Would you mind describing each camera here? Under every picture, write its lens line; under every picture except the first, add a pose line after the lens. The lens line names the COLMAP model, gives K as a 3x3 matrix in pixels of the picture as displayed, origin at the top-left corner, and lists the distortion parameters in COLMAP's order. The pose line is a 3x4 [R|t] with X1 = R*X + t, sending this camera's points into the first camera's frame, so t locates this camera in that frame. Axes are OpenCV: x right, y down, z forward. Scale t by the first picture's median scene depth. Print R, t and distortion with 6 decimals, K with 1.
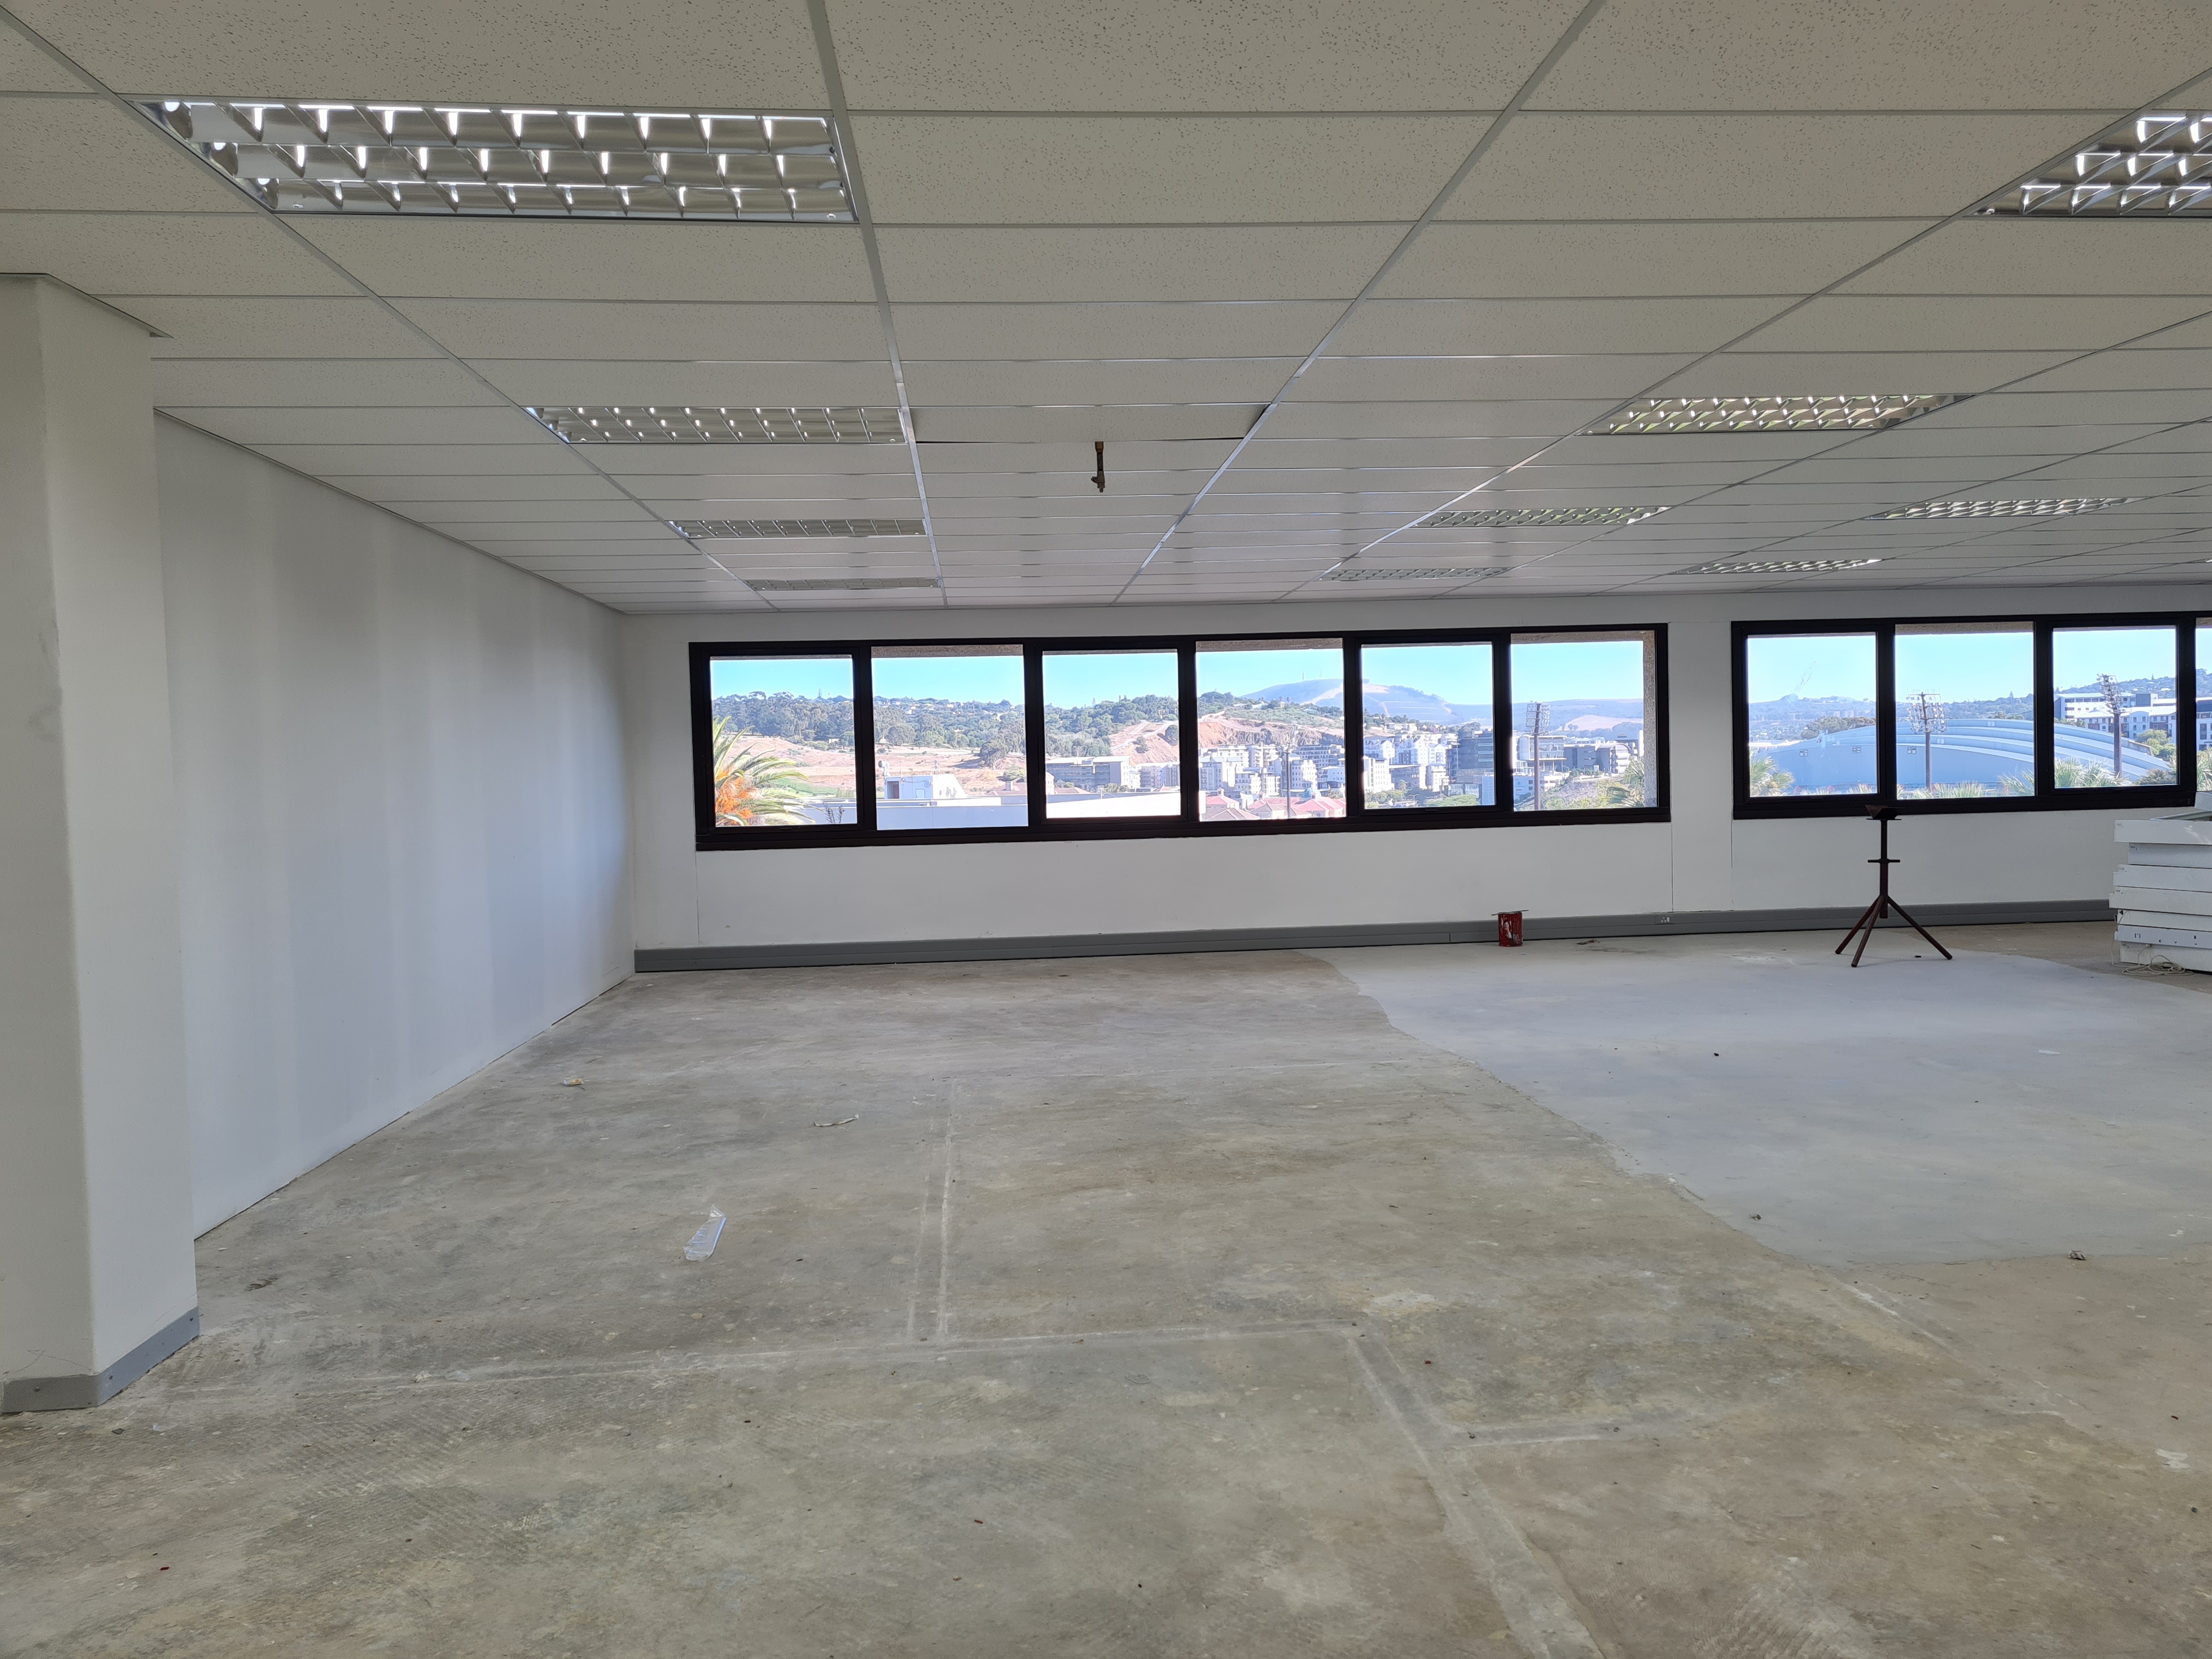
lens RADIAL K [[1647.3, 0, 1117.1], [0, 1647.3, 830.2], [0, 0, 1]] dist [0.066347, -0.050847]
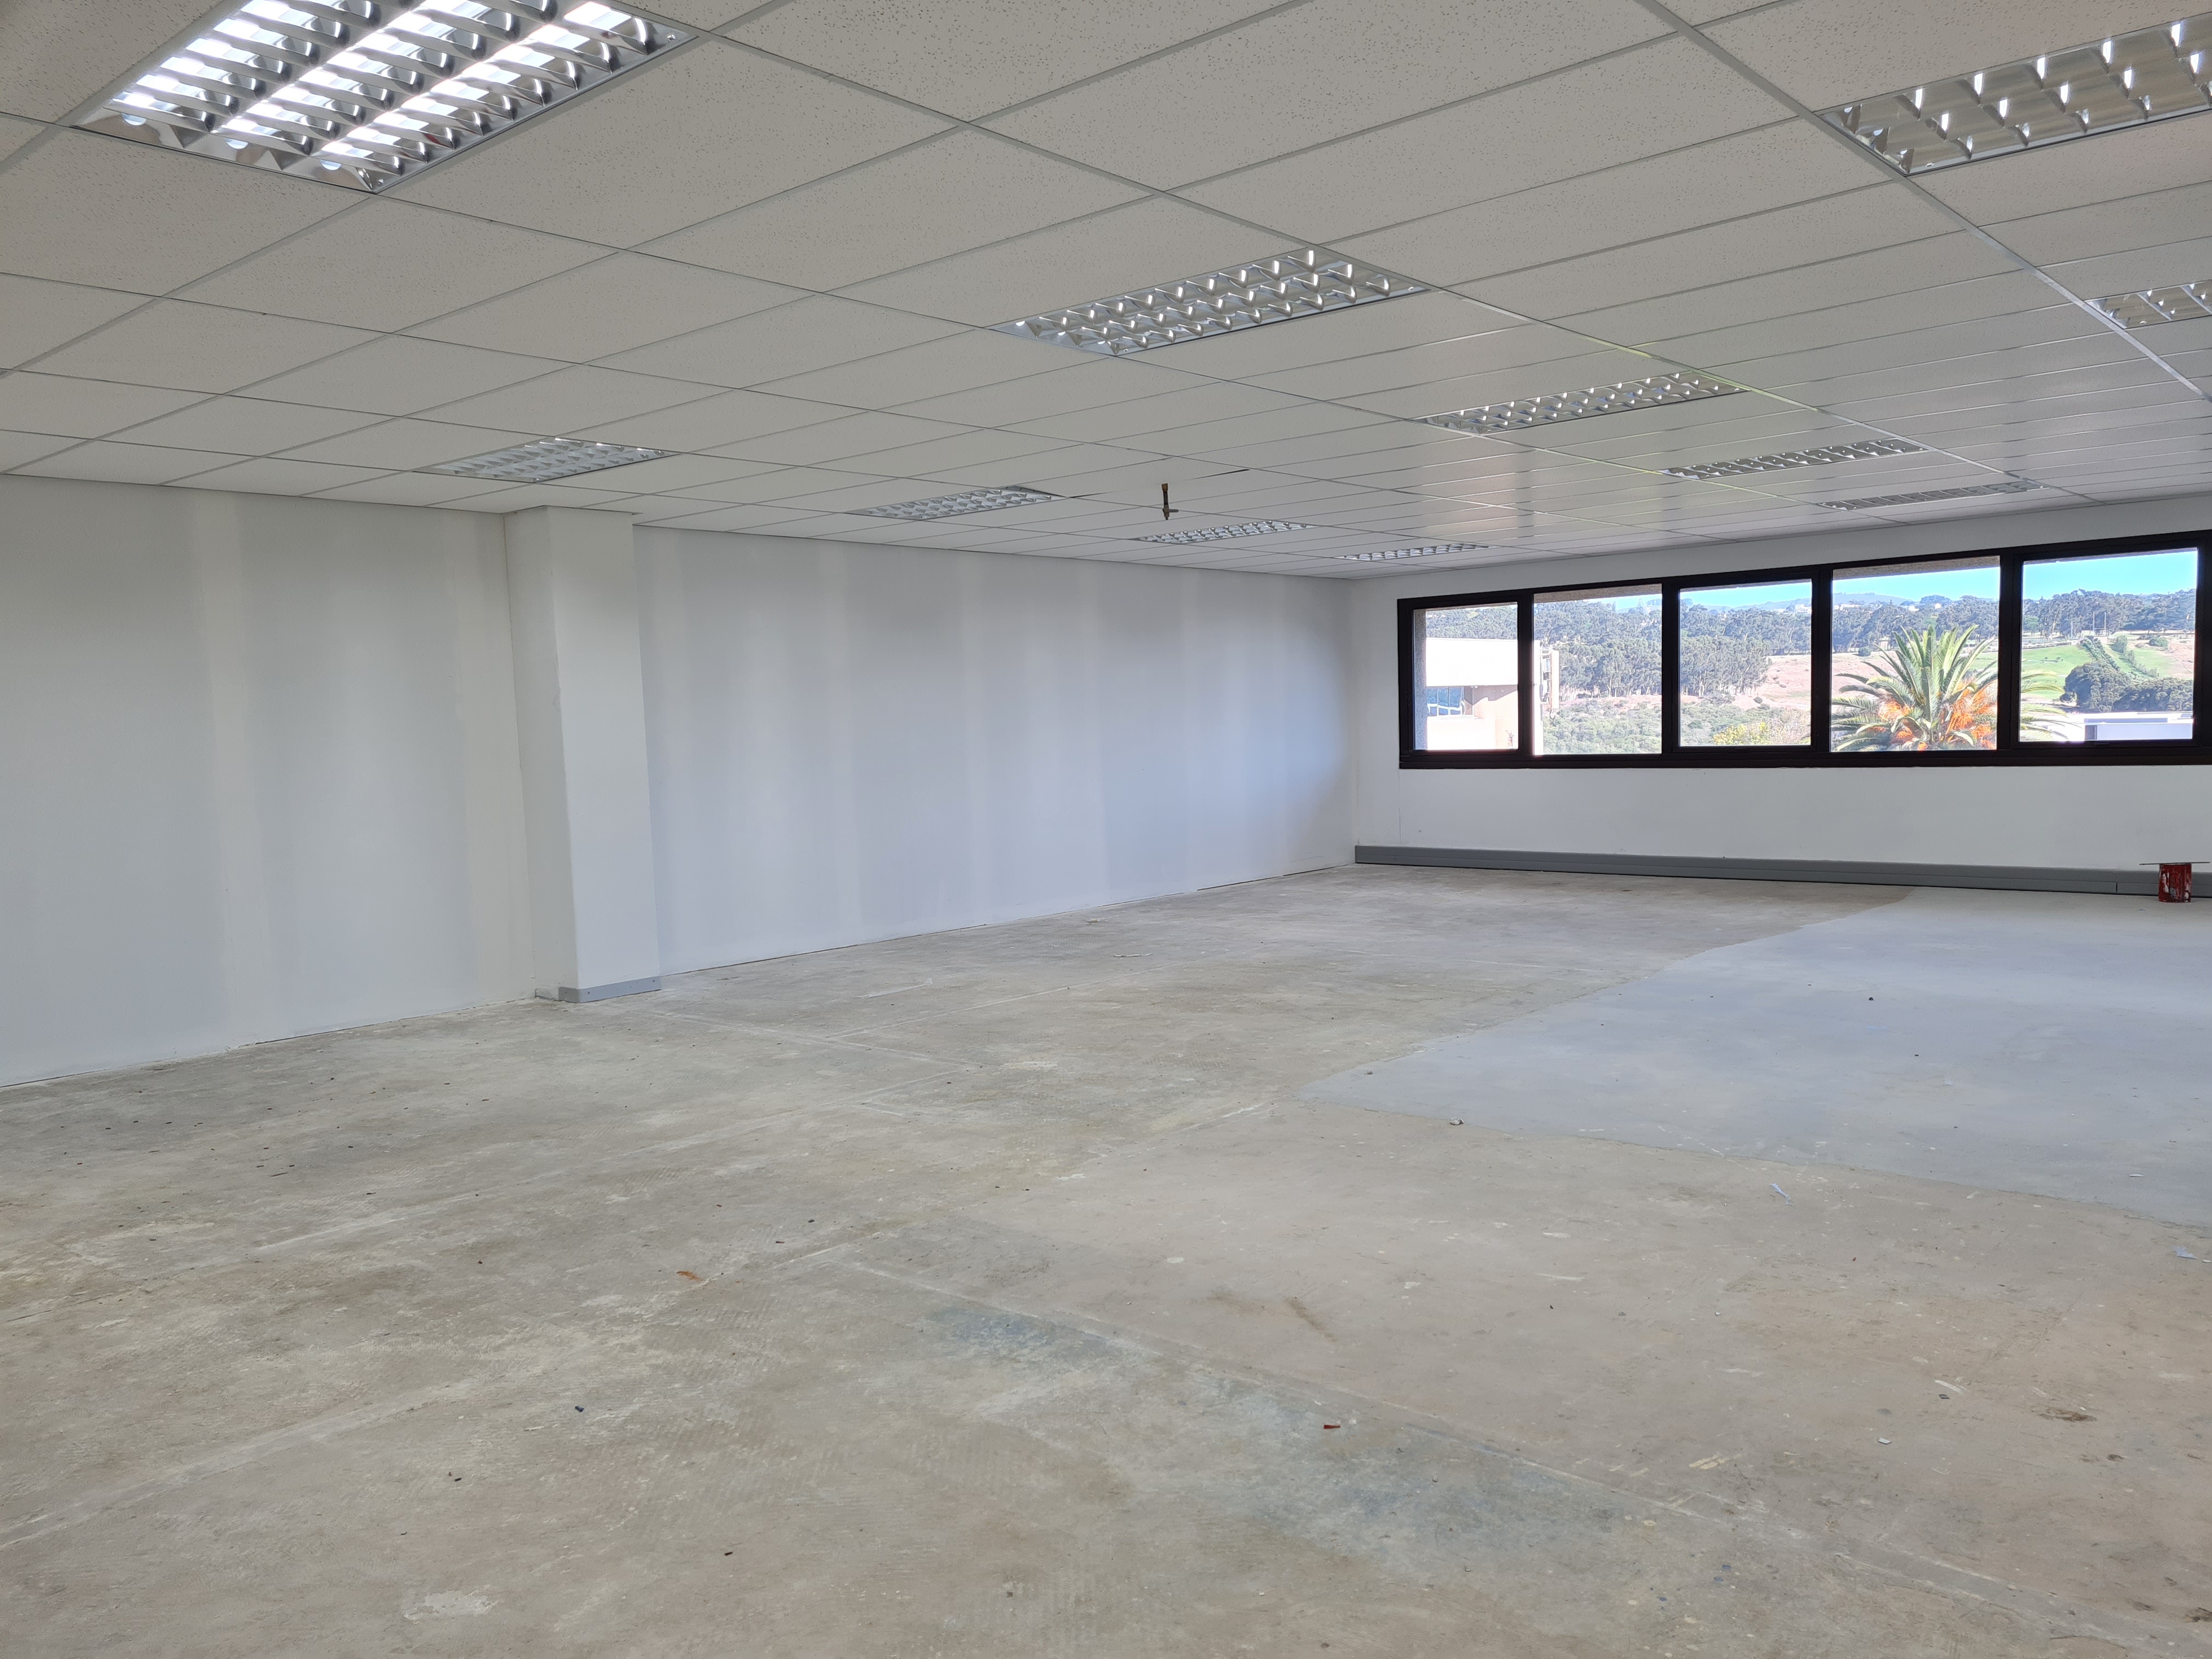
lens RADIAL K [[1645.0, 0, 1123.1], [0, 1645.0, 857.5], [0, 0, 1]] dist [0.065082, -0.051482]
pose [[0.695607, 0.065324, -0.715446, 0.689683], [-0.015418, 0.996986, 0.076039, -0.016609], [0.718257, -0.041862, 0.694518, -0.009561]]
